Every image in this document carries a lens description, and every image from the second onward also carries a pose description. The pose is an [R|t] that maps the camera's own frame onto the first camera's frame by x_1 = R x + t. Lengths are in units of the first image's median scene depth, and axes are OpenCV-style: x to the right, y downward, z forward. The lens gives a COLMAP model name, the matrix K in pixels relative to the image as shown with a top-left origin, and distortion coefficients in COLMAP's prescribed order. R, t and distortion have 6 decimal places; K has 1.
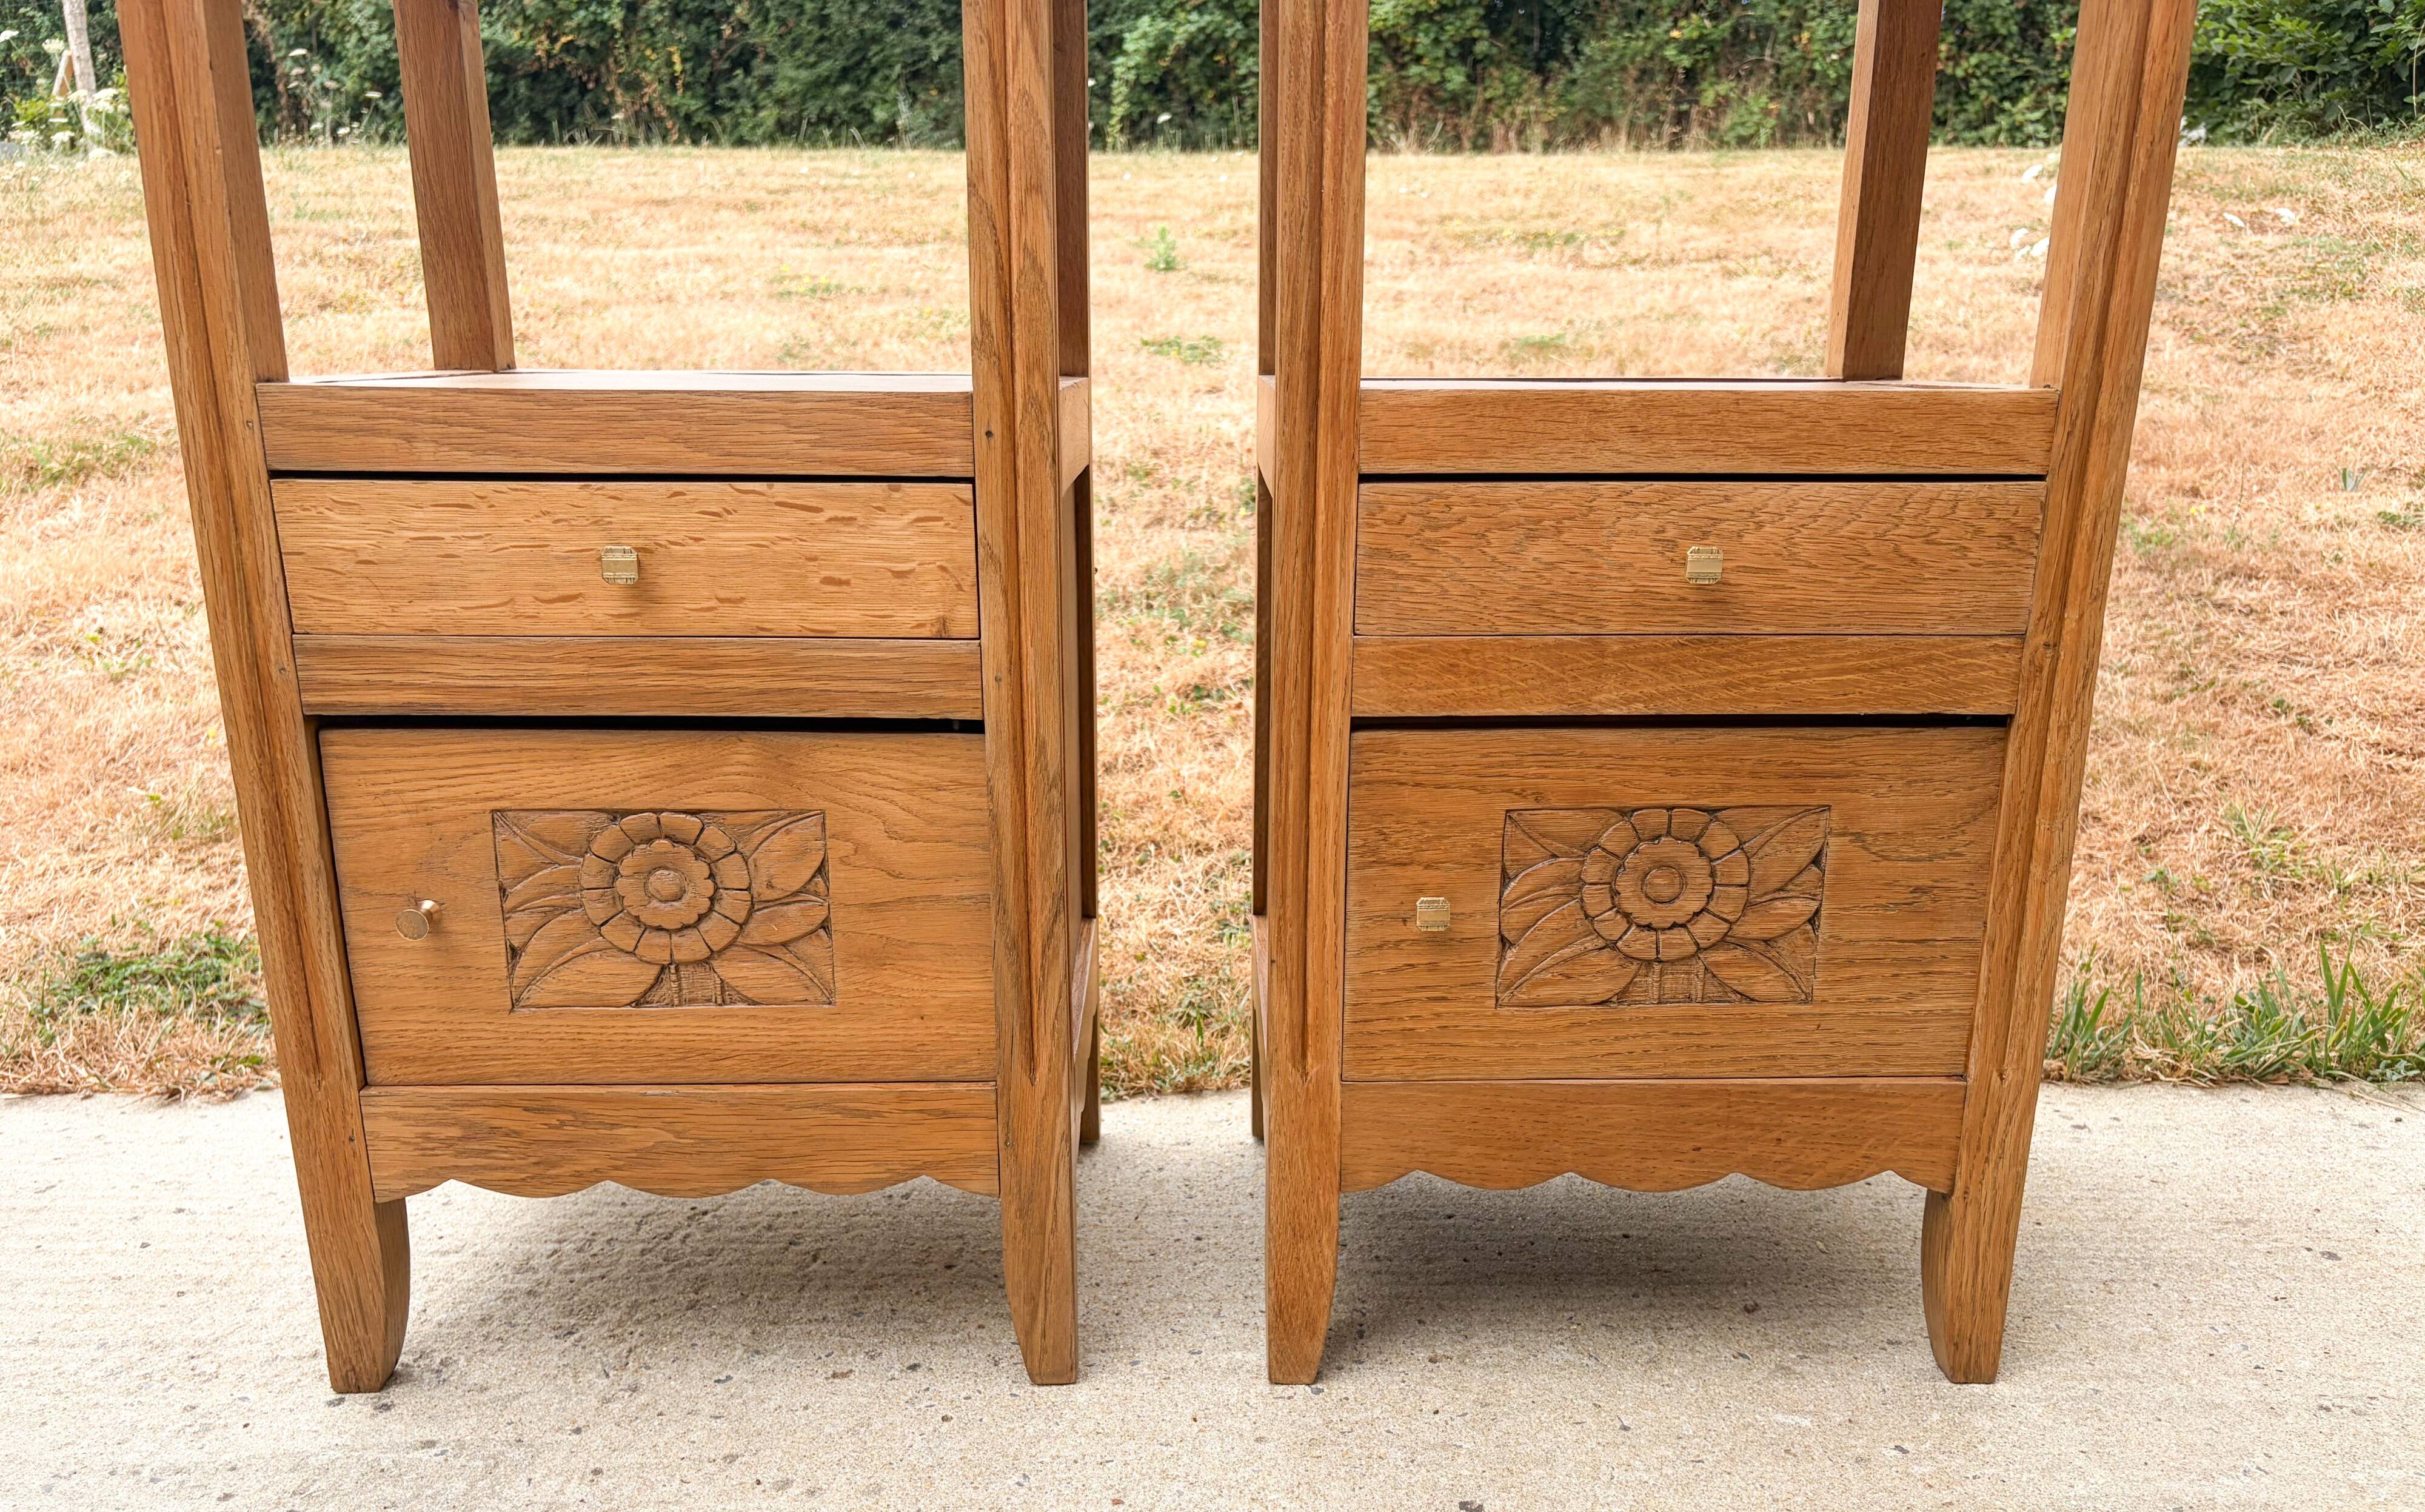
lens RADIAL K [[1831.3, 0, 1216.4], [0, 1831.3, 909.7], [0, 0, 1]] dist [0.023308, -0.006280]
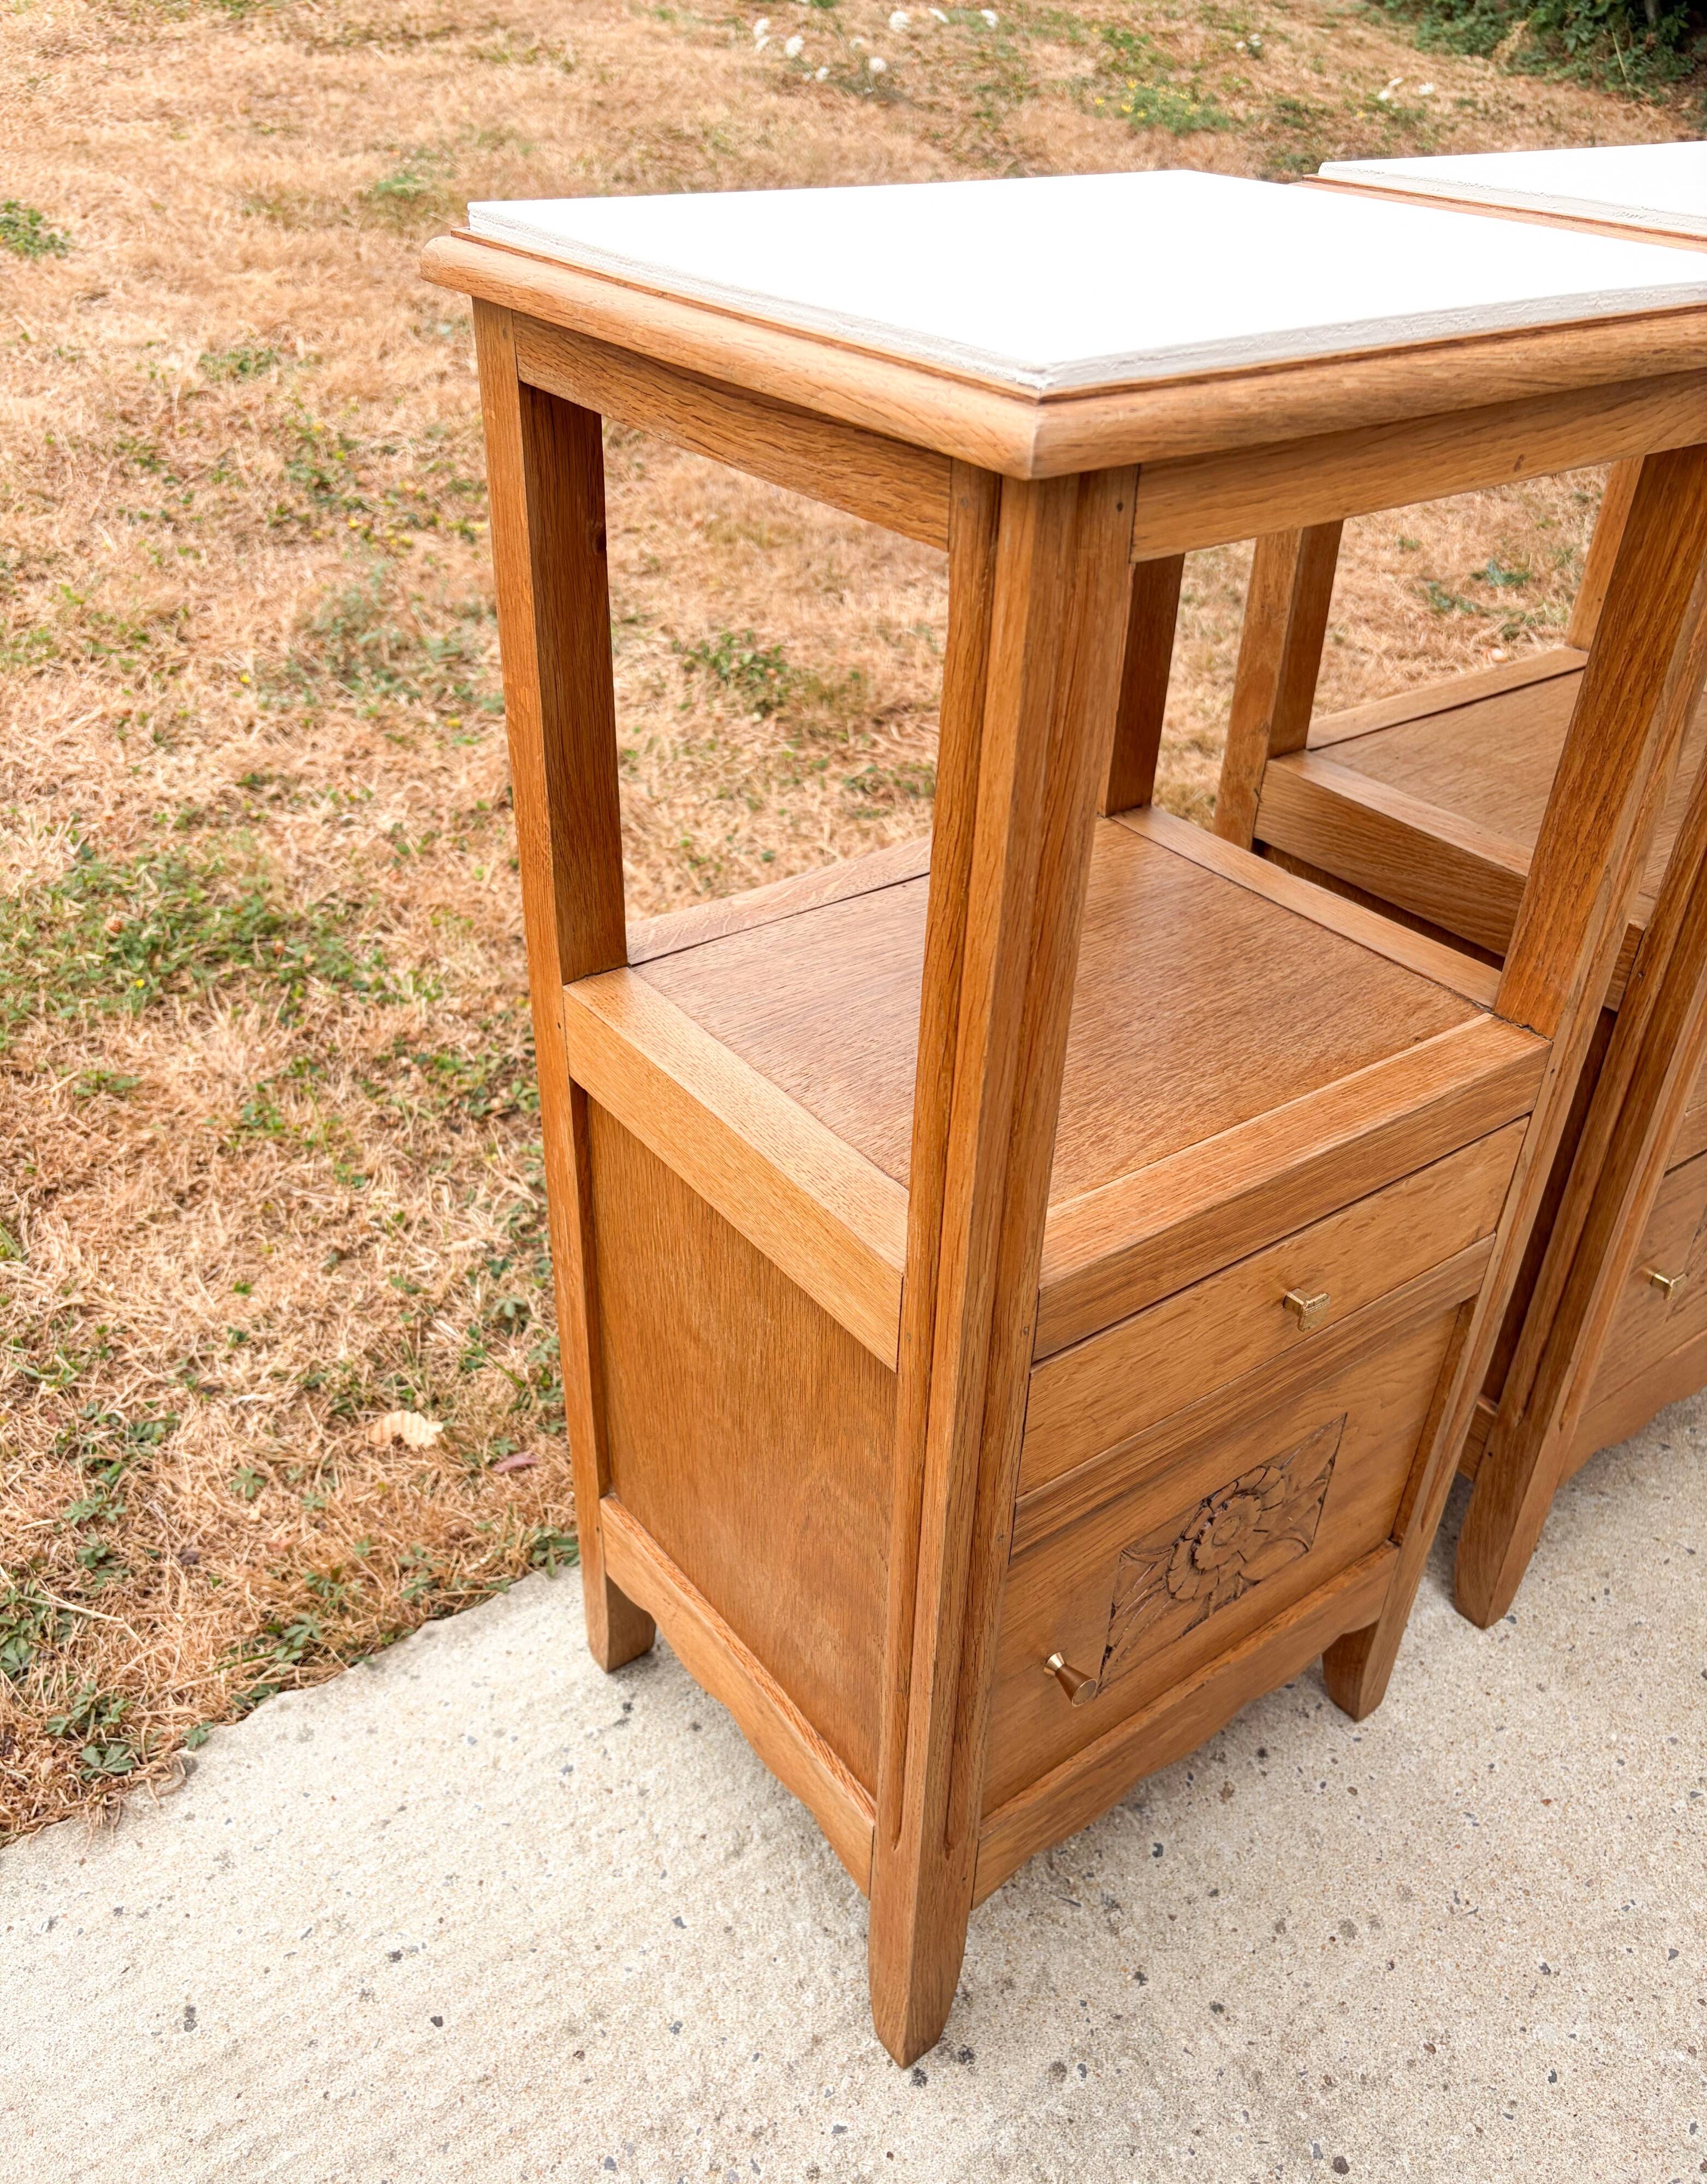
lens RADIAL K [[1716.8, 0, 861.2], [0, 1716.8, 1130.4], [0, 0, 1]] dist [0.030952, -0.004955]
pose [[0.811976, -0.314007, 0.492032, -0.841121], [0.150313, 0.927024, 0.343559, -0.561880], [-0.564005, -0.205003, 0.799920, 0.389078]]
